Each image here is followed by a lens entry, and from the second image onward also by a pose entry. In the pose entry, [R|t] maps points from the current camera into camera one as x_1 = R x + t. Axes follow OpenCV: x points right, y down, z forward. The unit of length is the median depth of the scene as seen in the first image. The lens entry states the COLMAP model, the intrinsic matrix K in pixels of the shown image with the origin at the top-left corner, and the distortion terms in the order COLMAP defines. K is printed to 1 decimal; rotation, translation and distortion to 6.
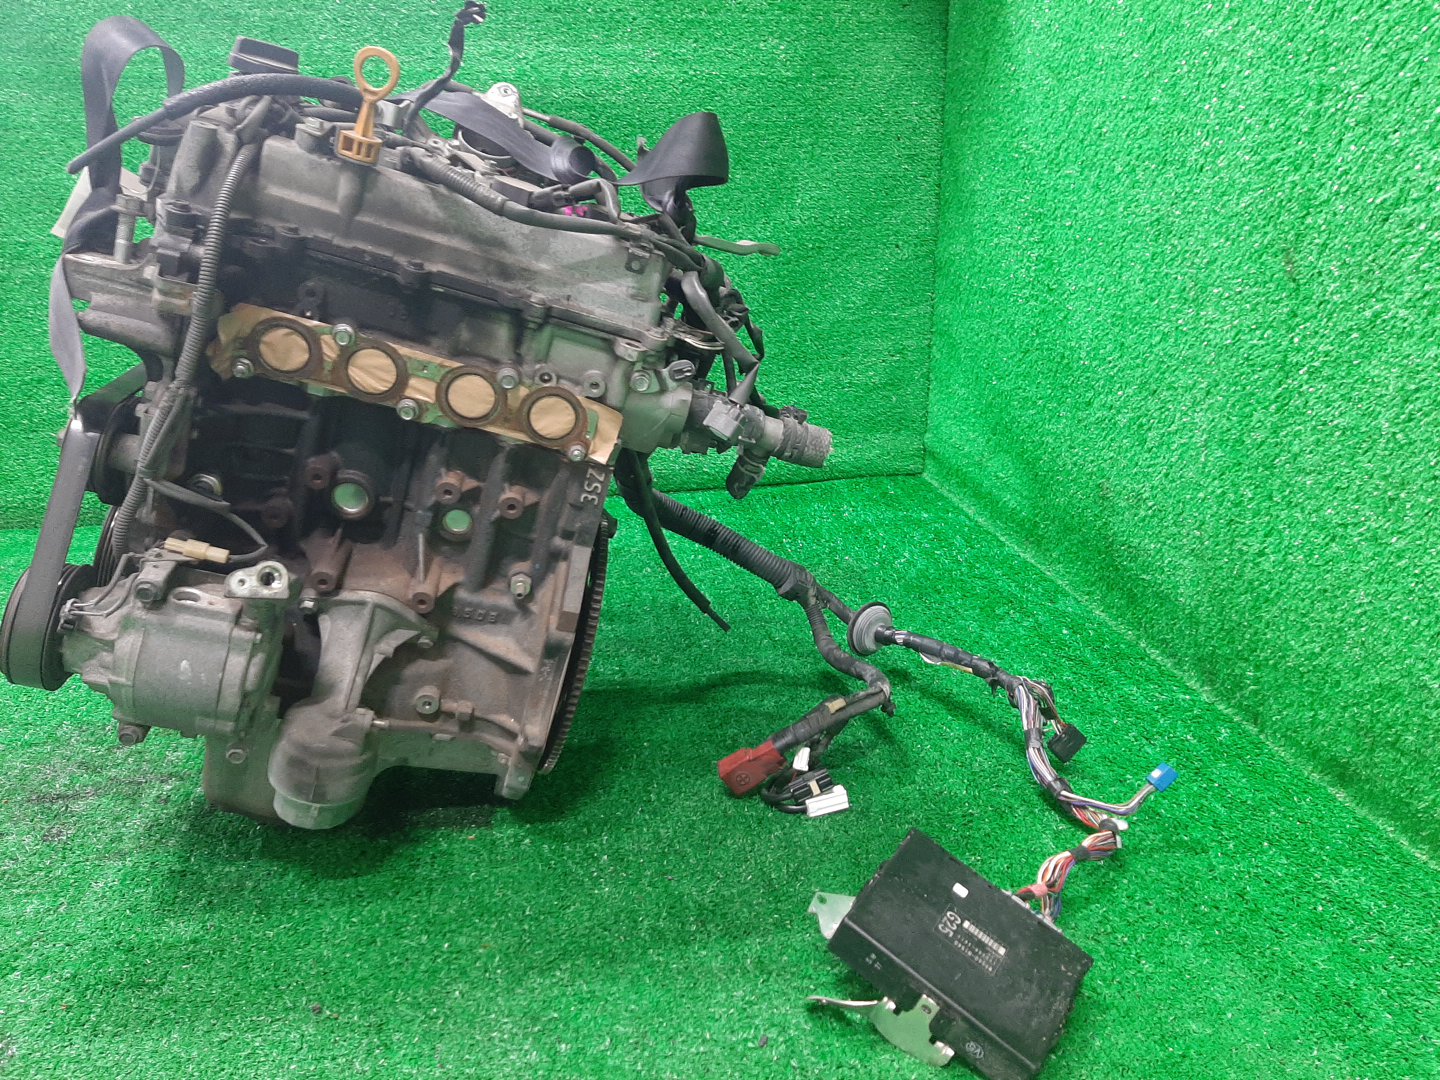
lens RADIAL K [[1076.5, 0, 720.0], [0, 1076.5, 540.0], [0, 0, 1]] dist [0.139591, -0.000395]
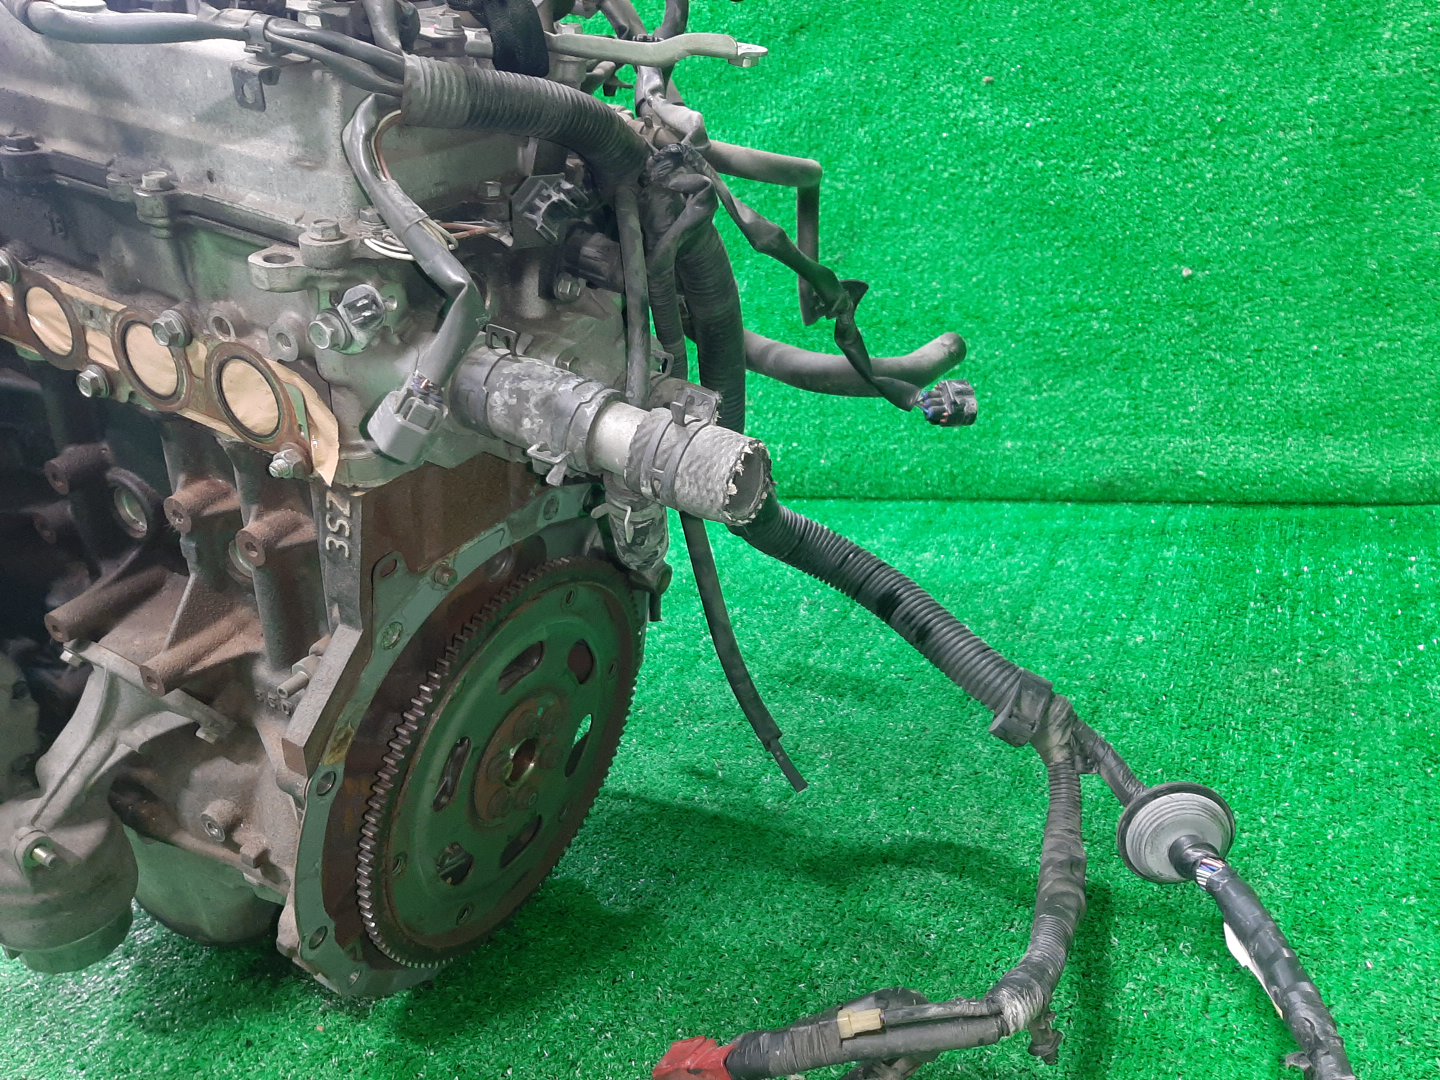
lens RADIAL K [[1135.4, 0, 720.0], [0, 1135.4, 540.0], [0, 0, 1]] dist [-0.010704, -0.003071]
pose [[0.803306, 0.101421, -0.586867, 0.375788], [-0.085258, 0.994827, 0.055223, -0.089863], [0.589432, 0.005674, 0.807798, 0.648909]]
